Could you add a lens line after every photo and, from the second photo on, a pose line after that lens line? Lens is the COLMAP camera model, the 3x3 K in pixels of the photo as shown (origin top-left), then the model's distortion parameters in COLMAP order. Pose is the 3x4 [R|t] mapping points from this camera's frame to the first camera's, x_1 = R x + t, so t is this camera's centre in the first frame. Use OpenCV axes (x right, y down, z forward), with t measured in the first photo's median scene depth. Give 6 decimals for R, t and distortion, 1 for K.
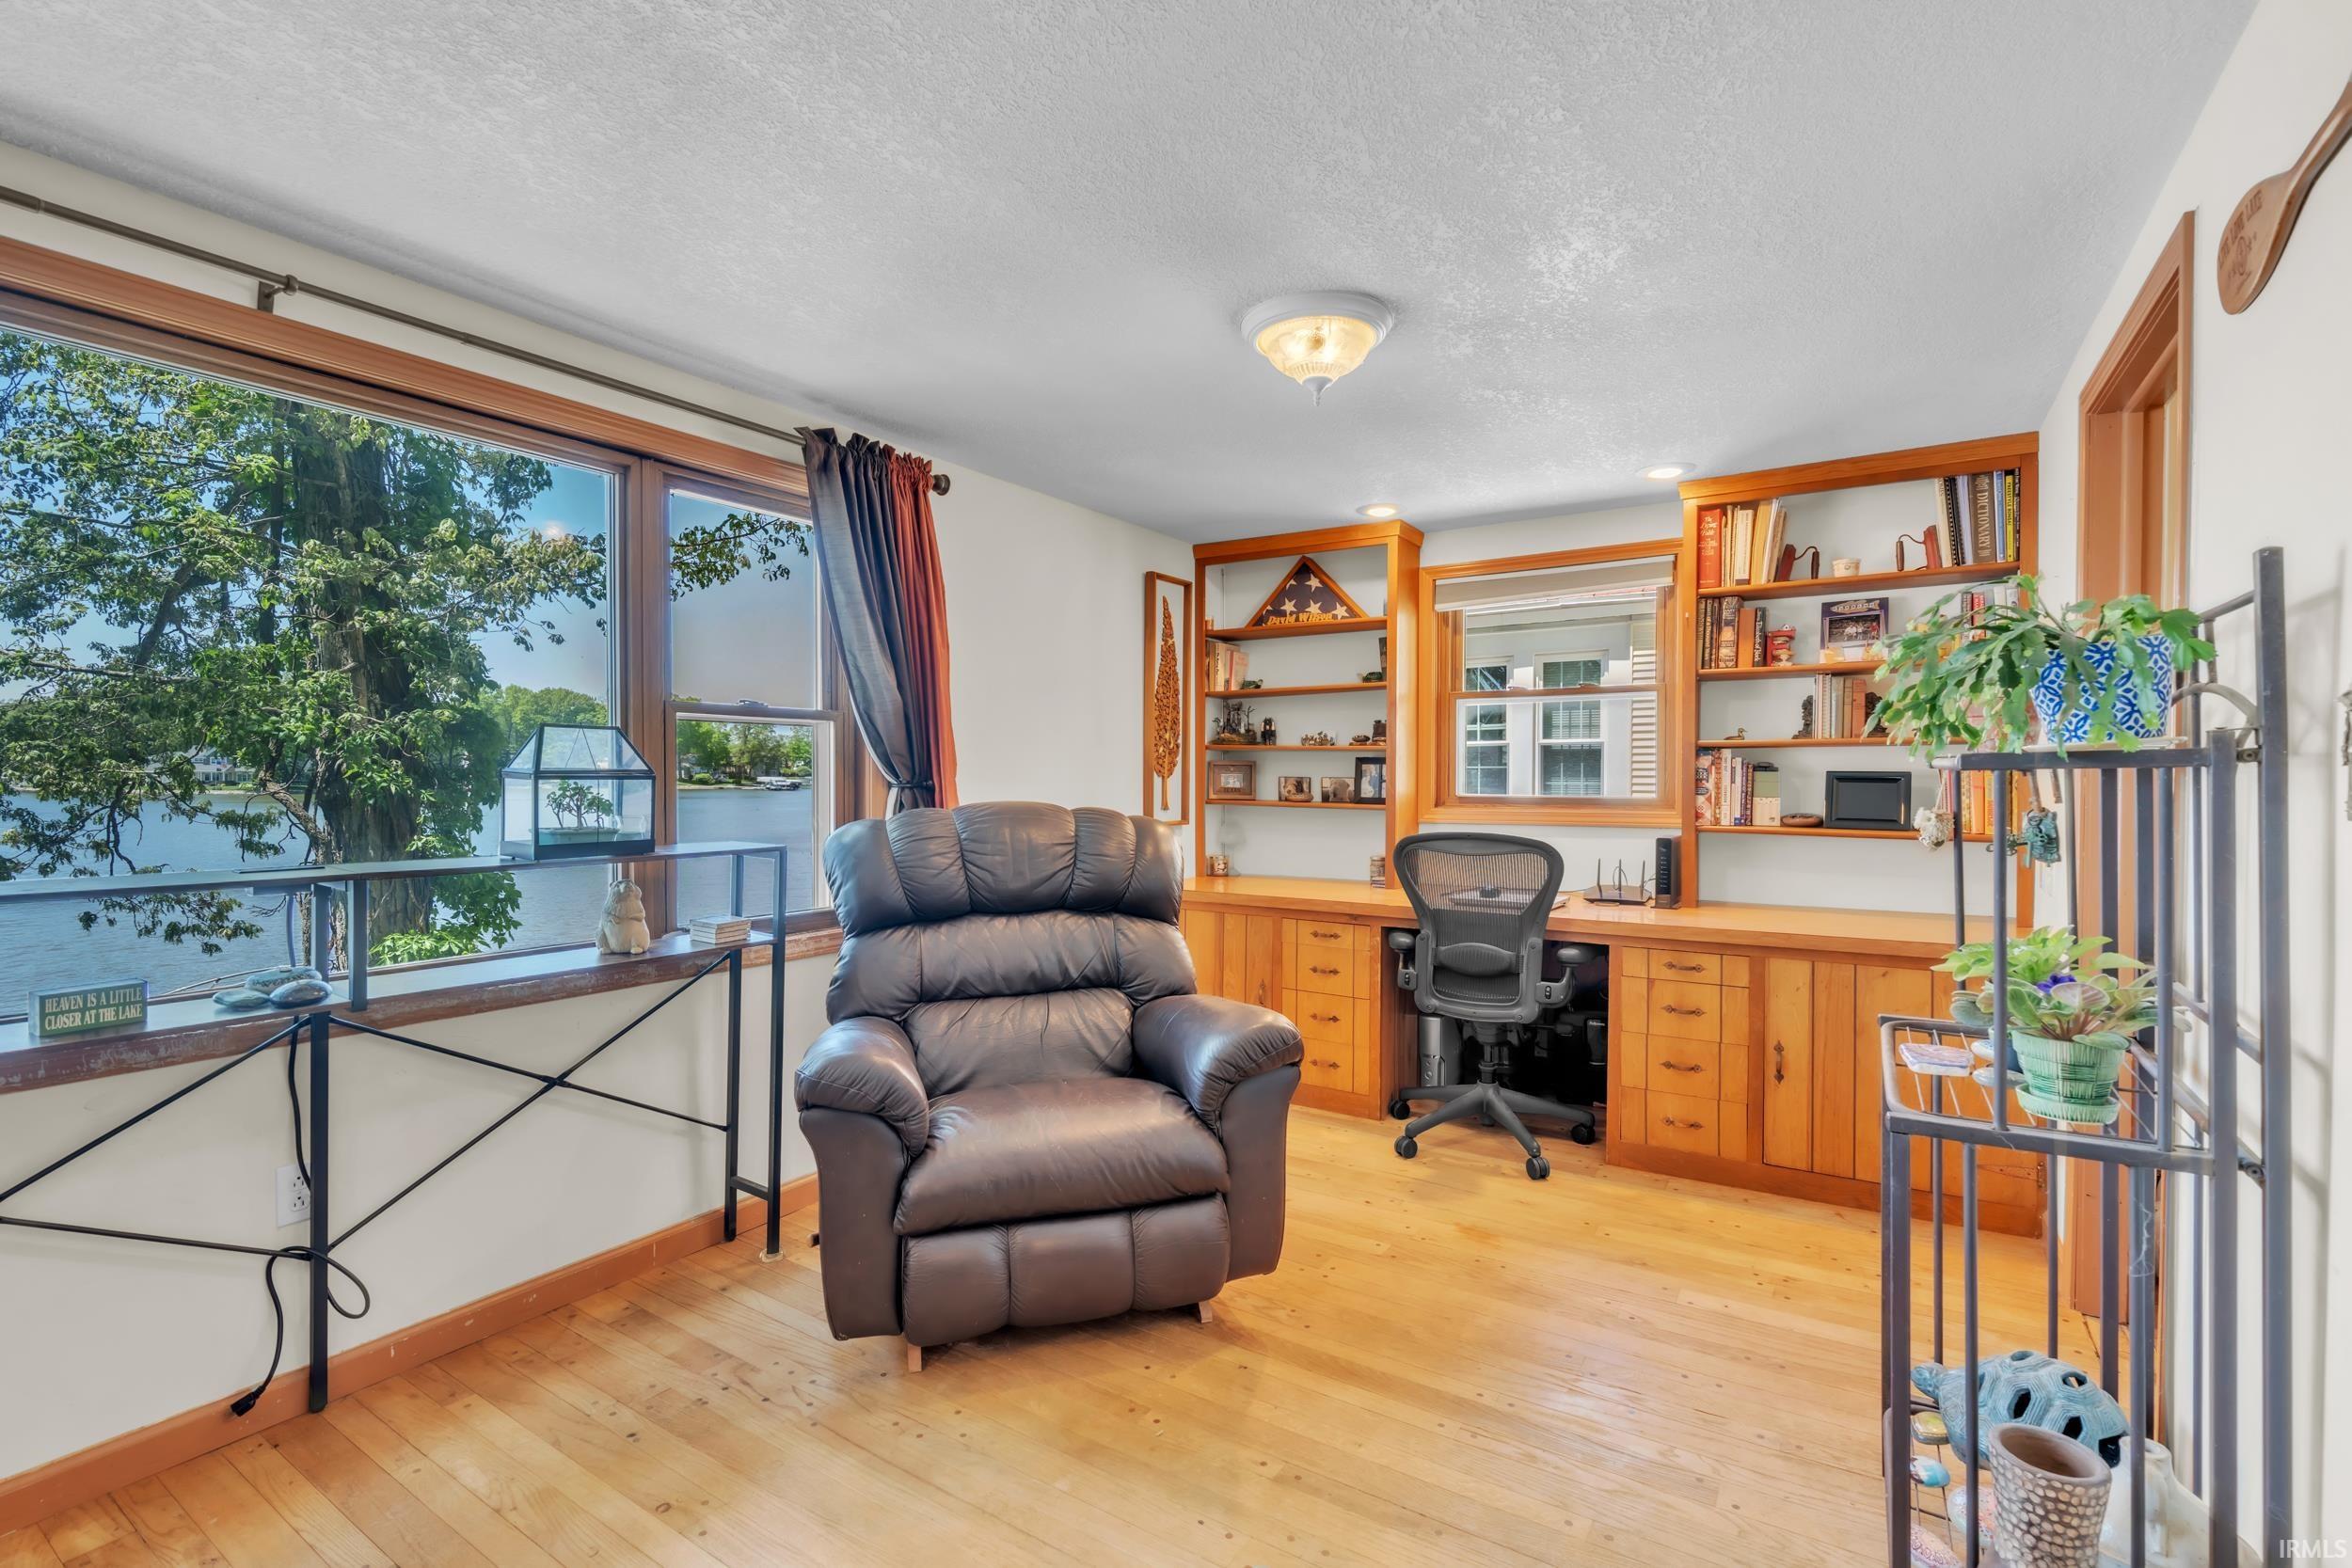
lens RADIAL K [[1064.6, 0, 1176.8], [0, 1064.6, 796.0], [0, 0, 1]] dist [-0.001872, -0.000065]
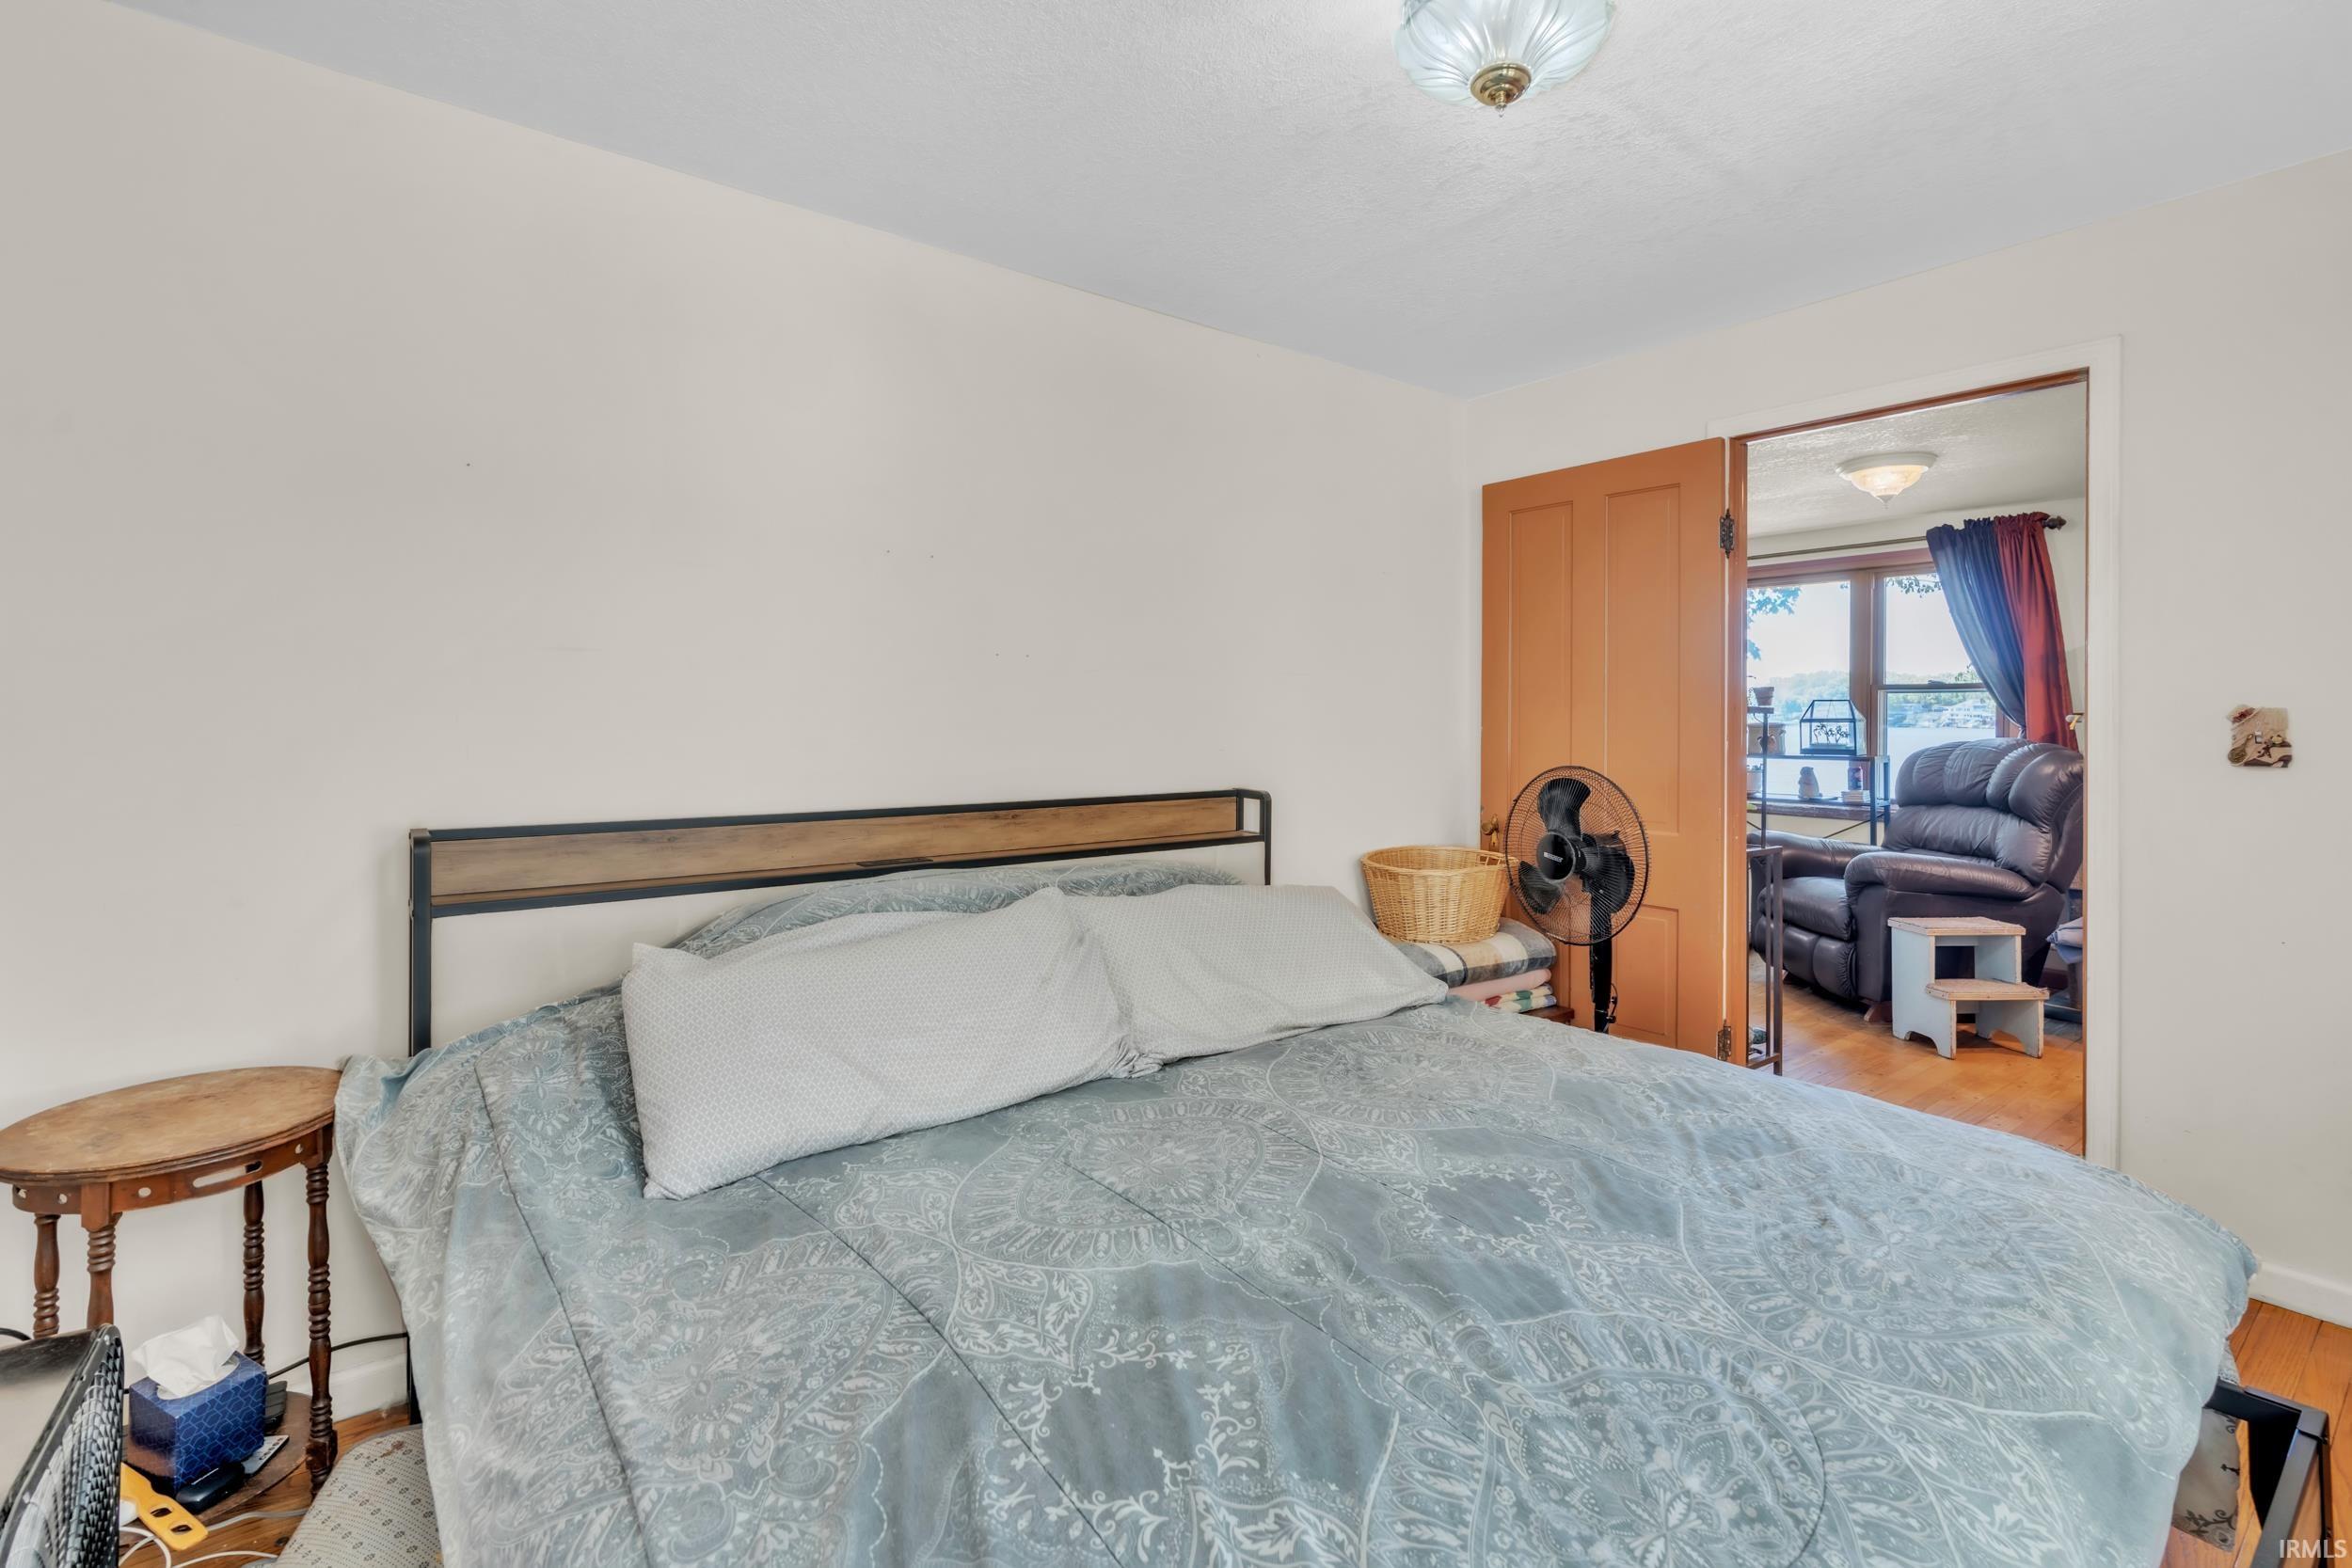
lens RADIAL K [[1059.5, 0, 1195.7], [0, 1059.5, 761.0], [0, 0, 1]] dist [-0.003078, -0.000231]
pose [[-0.313016, 0.026907, -0.949367, 1.830759], [-0.008353, 0.999482, 0.031082, 0.006581], [0.949711, 0.017659, -0.312629, 0.380212]]
